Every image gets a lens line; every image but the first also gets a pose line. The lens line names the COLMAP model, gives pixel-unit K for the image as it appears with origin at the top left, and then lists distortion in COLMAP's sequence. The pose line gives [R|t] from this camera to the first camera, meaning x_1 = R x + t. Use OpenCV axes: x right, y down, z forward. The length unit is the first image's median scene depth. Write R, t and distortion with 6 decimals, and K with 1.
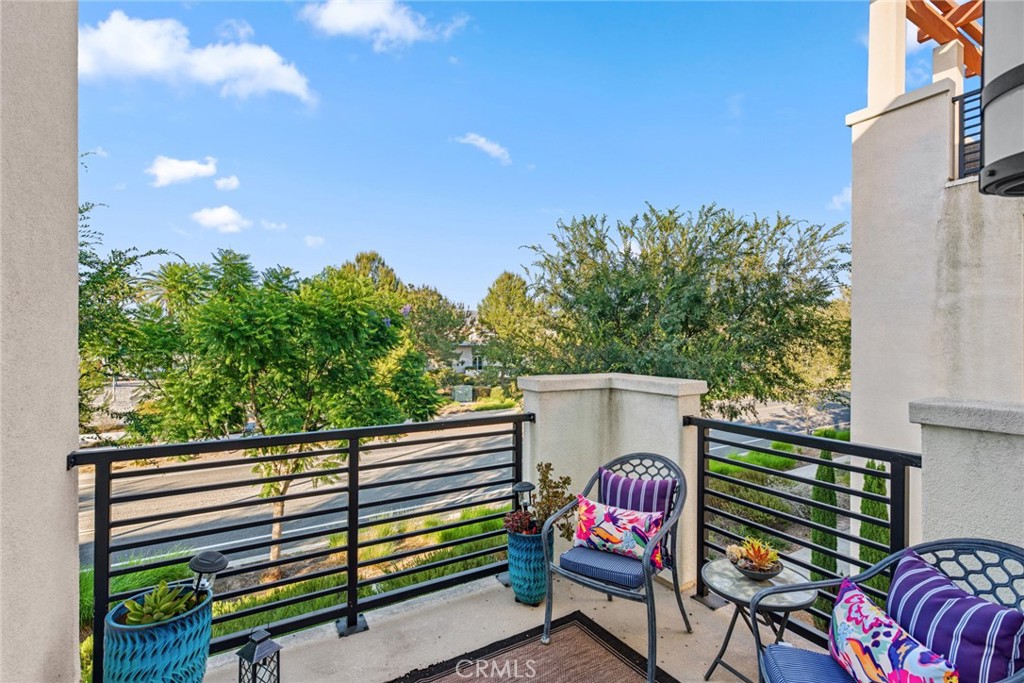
lens RADIAL K [[469.1, 0, 514.9], [0, 469.1, 340.7], [0, 0, 1]] dist [0.000666, -0.000646]
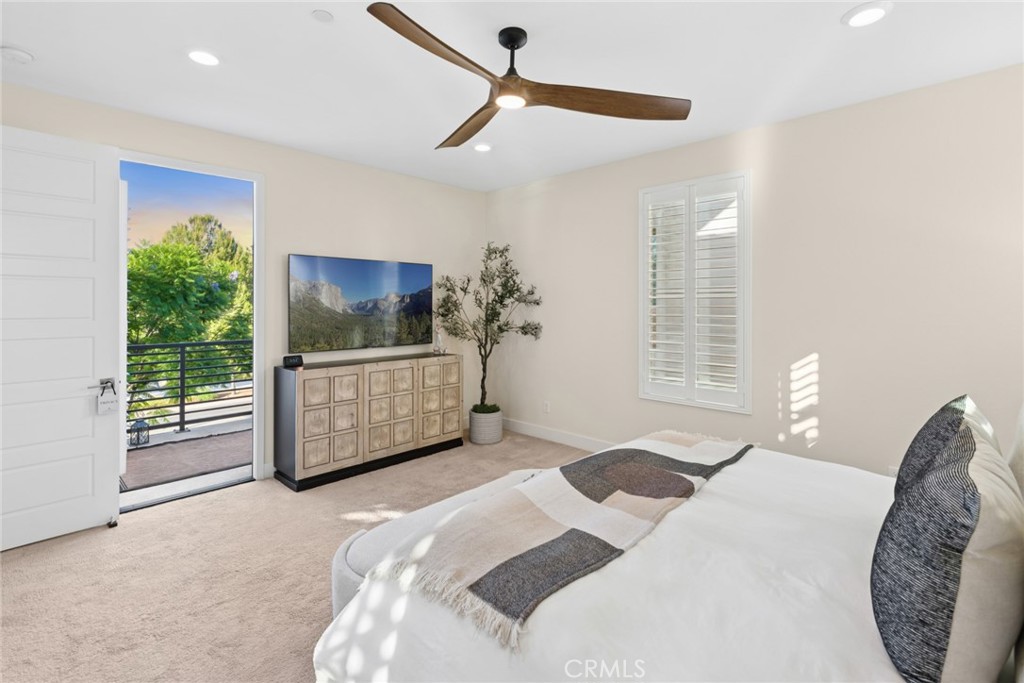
lens RADIAL K [[469.1, 0, 502.6], [0, 469.1, 311.0], [0, 0, 1]] dist [0.000666, -0.000646]
pose [[0.965825, -0.009061, 0.259036, 0.114553], [0.006325, 0.999915, 0.011394, 0.010514], [-0.259117, -0.009366, 0.965800, -0.318843]]
